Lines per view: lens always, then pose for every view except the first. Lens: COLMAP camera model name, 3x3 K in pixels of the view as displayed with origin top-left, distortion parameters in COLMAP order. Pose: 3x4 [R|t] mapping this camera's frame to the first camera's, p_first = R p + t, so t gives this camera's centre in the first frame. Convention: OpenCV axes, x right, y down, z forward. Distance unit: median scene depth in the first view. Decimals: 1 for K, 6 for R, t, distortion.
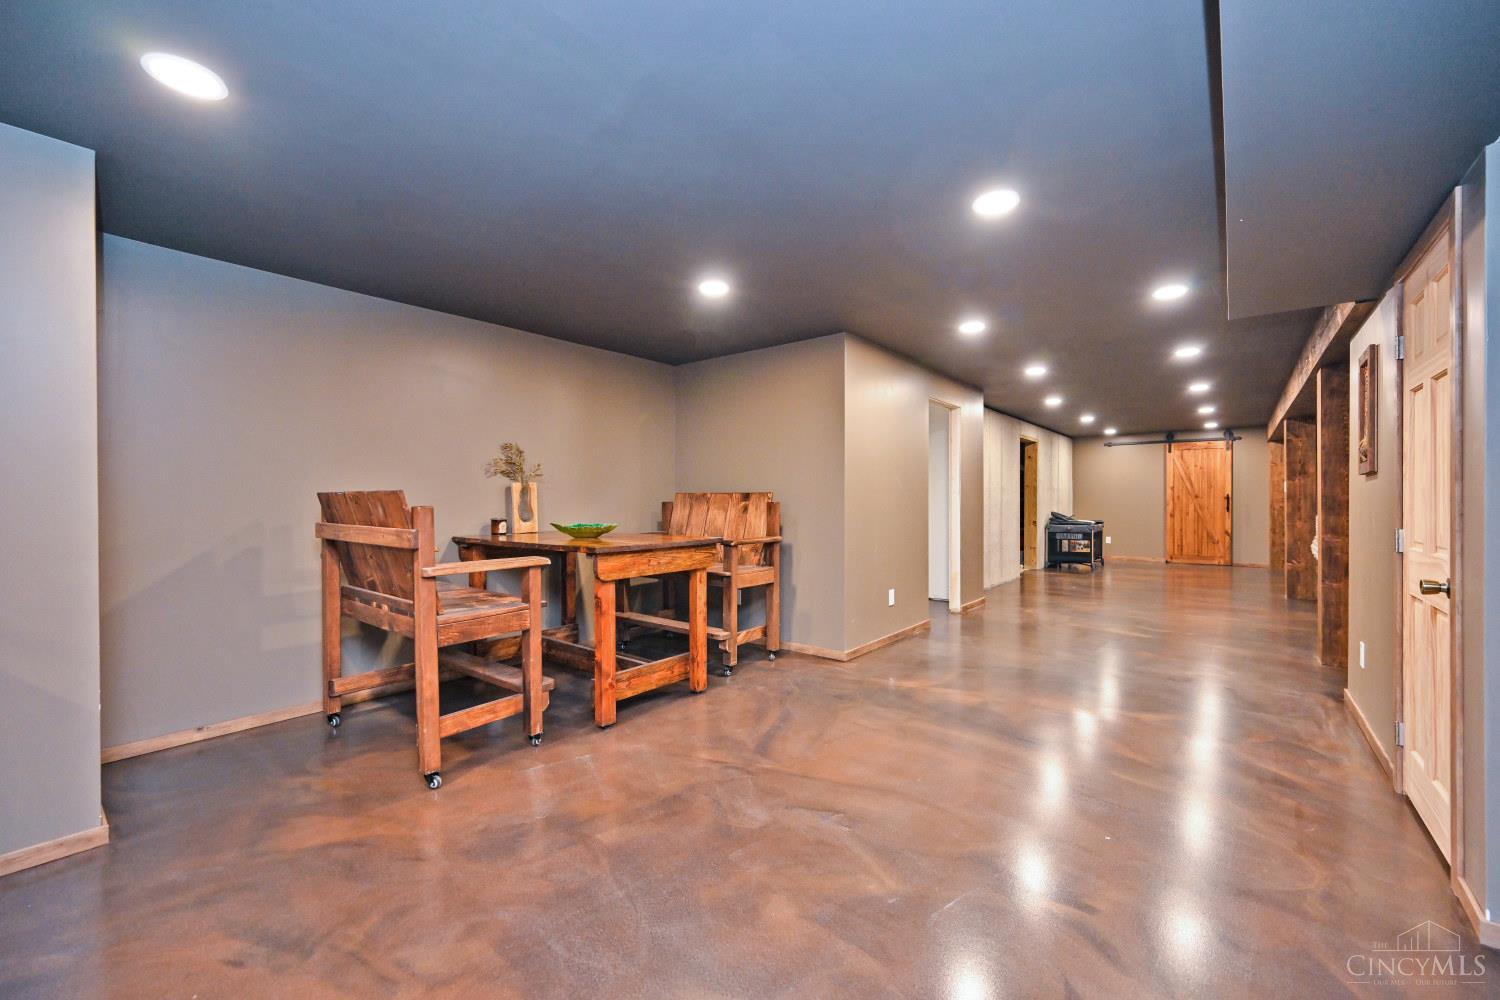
lens RADIAL K [[592.8, 0, 754.5], [0, 592.8, 493.2], [0, 0, 1]] dist [0.000177, 0.000894]
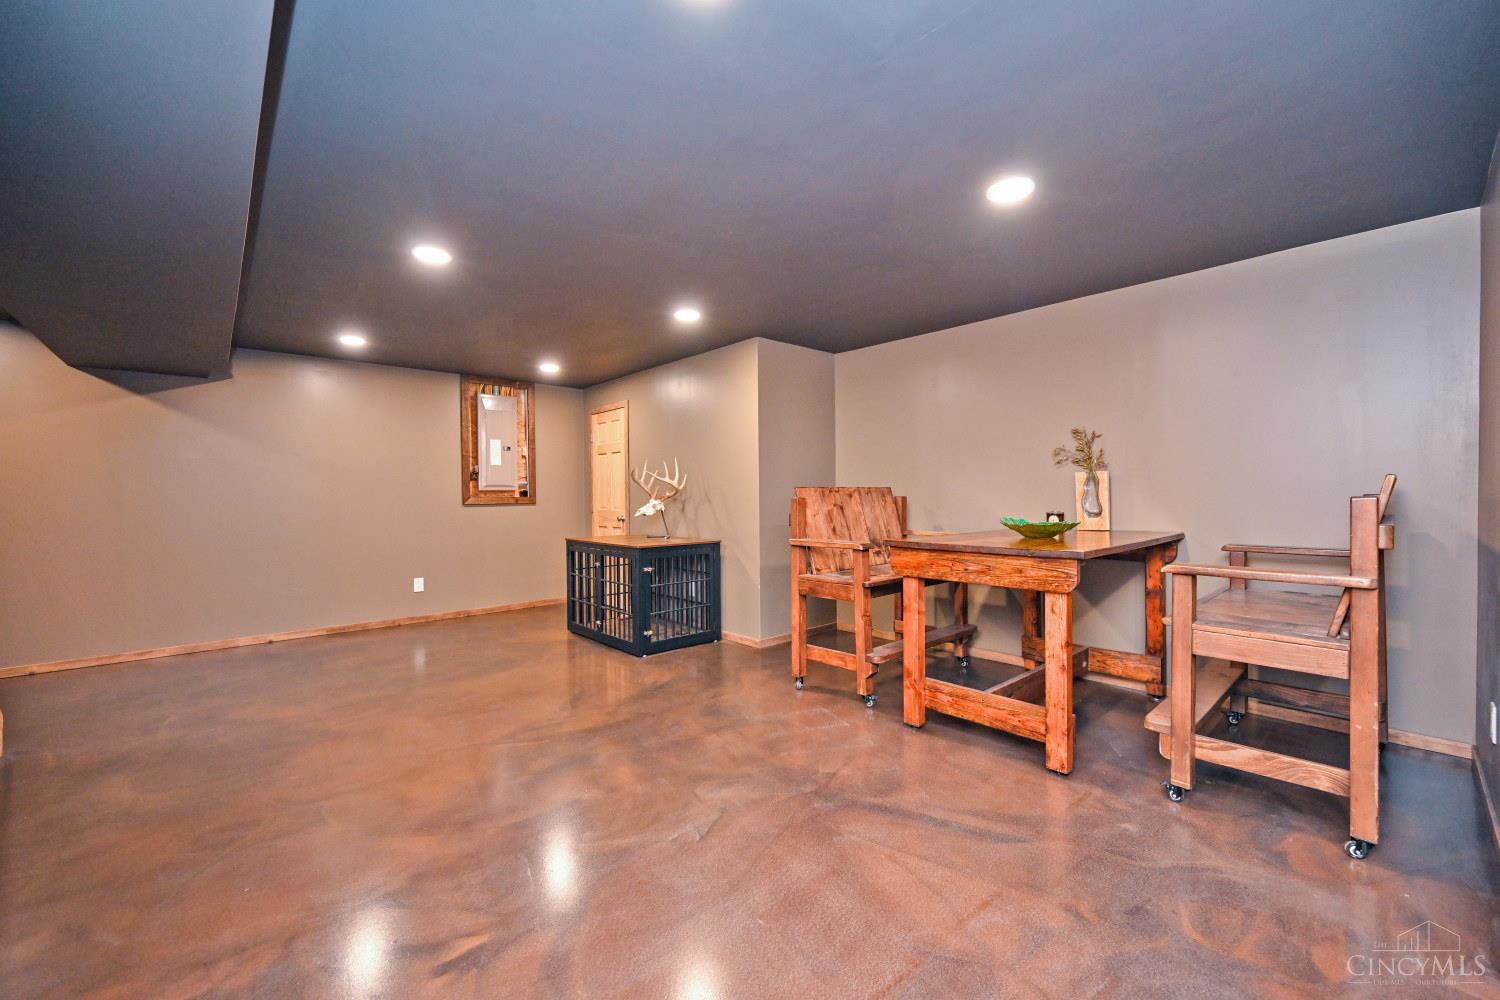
lens RADIAL K [[604.7, 0, 751.2], [0, 604.7, 499.4], [0, 0, 1]] dist [0.000746, 0.000399]
pose [[-0.150123, 0.019227, -0.988480, 0.732733], [0.019718, 0.999670, 0.016451, -0.000810], [0.988471, -0.017021, -0.150453, 0.855240]]
